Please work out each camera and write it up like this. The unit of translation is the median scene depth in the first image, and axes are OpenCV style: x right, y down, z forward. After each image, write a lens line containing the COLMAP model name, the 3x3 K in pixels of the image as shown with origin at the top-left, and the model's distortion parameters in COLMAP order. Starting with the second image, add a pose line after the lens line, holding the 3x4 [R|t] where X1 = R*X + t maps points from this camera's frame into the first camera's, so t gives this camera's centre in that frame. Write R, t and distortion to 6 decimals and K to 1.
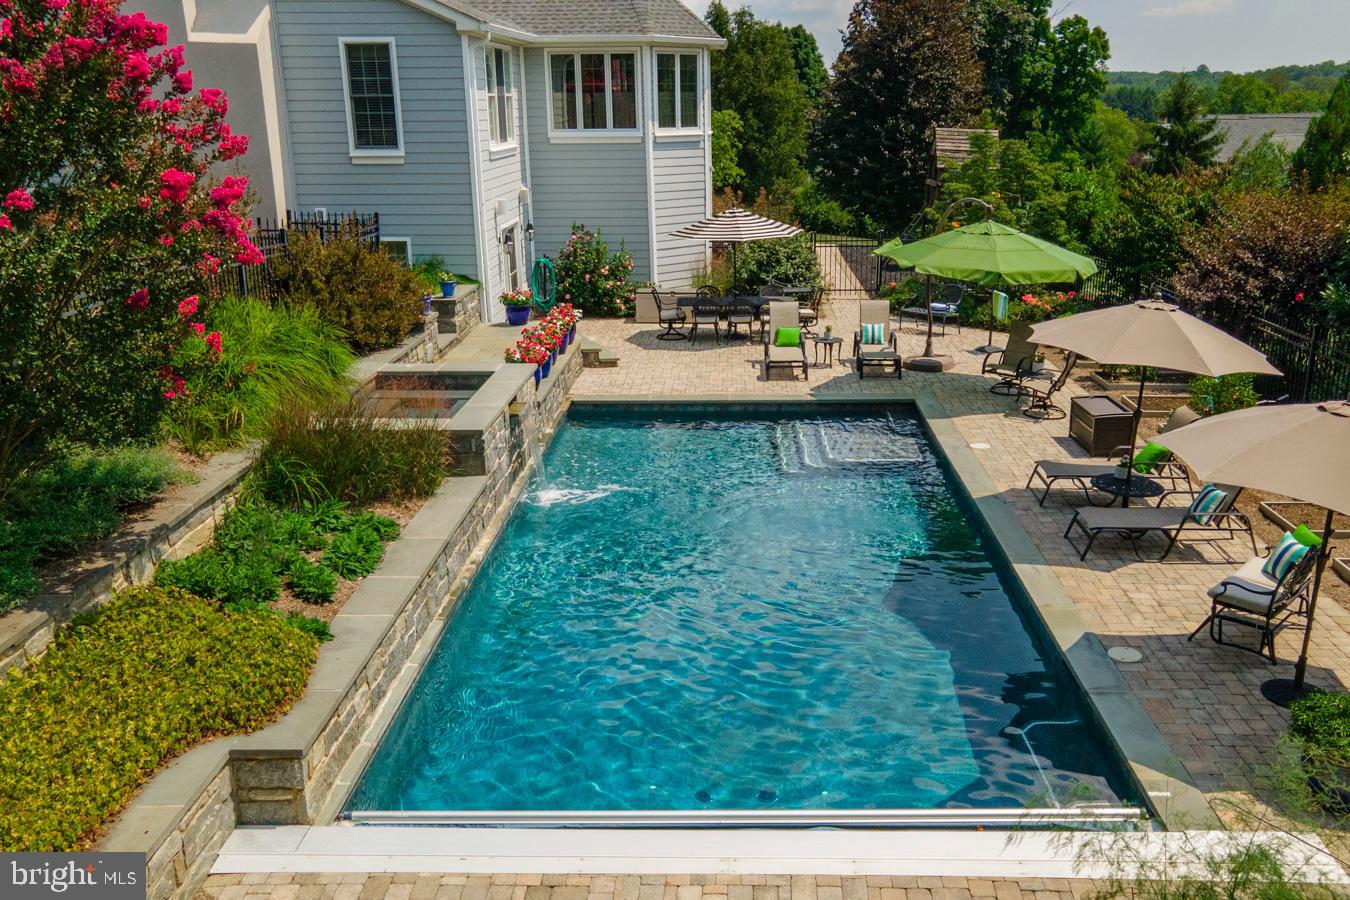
lens RADIAL K [[1170.7, 0, 722.6], [0, 1170.7, 448.2], [0, 0, 1]] dist [0.031381, 0.011285]
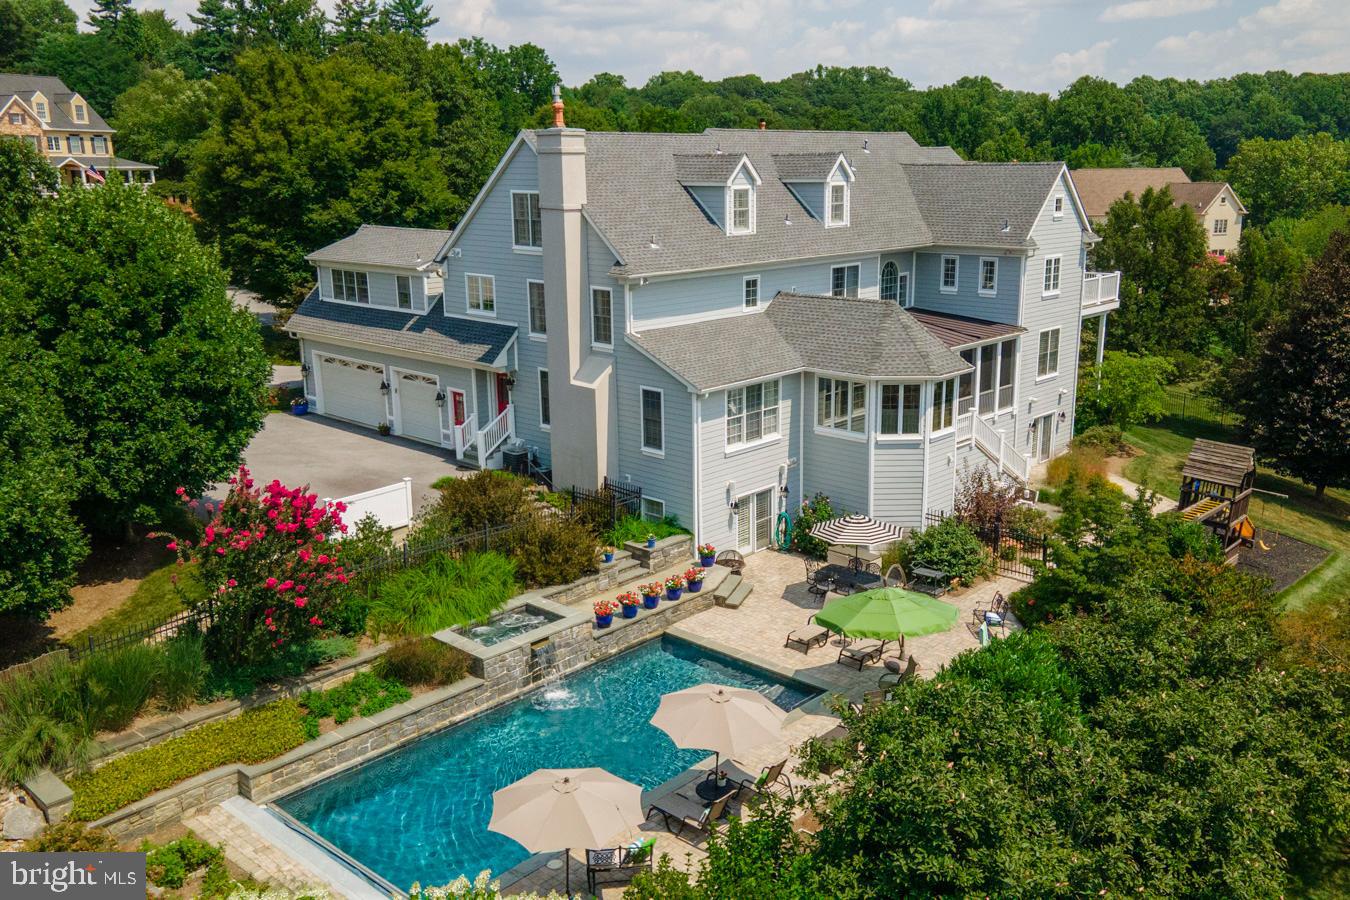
lens RADIAL K [[1170.7, 0, 722.6], [0, 1170.7, 448.2], [0, 0, 1]] dist [0.031381, 0.011285]
pose [[0.753607, 0.160815, -0.637350, 0.872569], [-0.186602, 0.982060, 0.027152, -0.326102], [0.630283, 0.098469, 0.770096, -0.237424]]
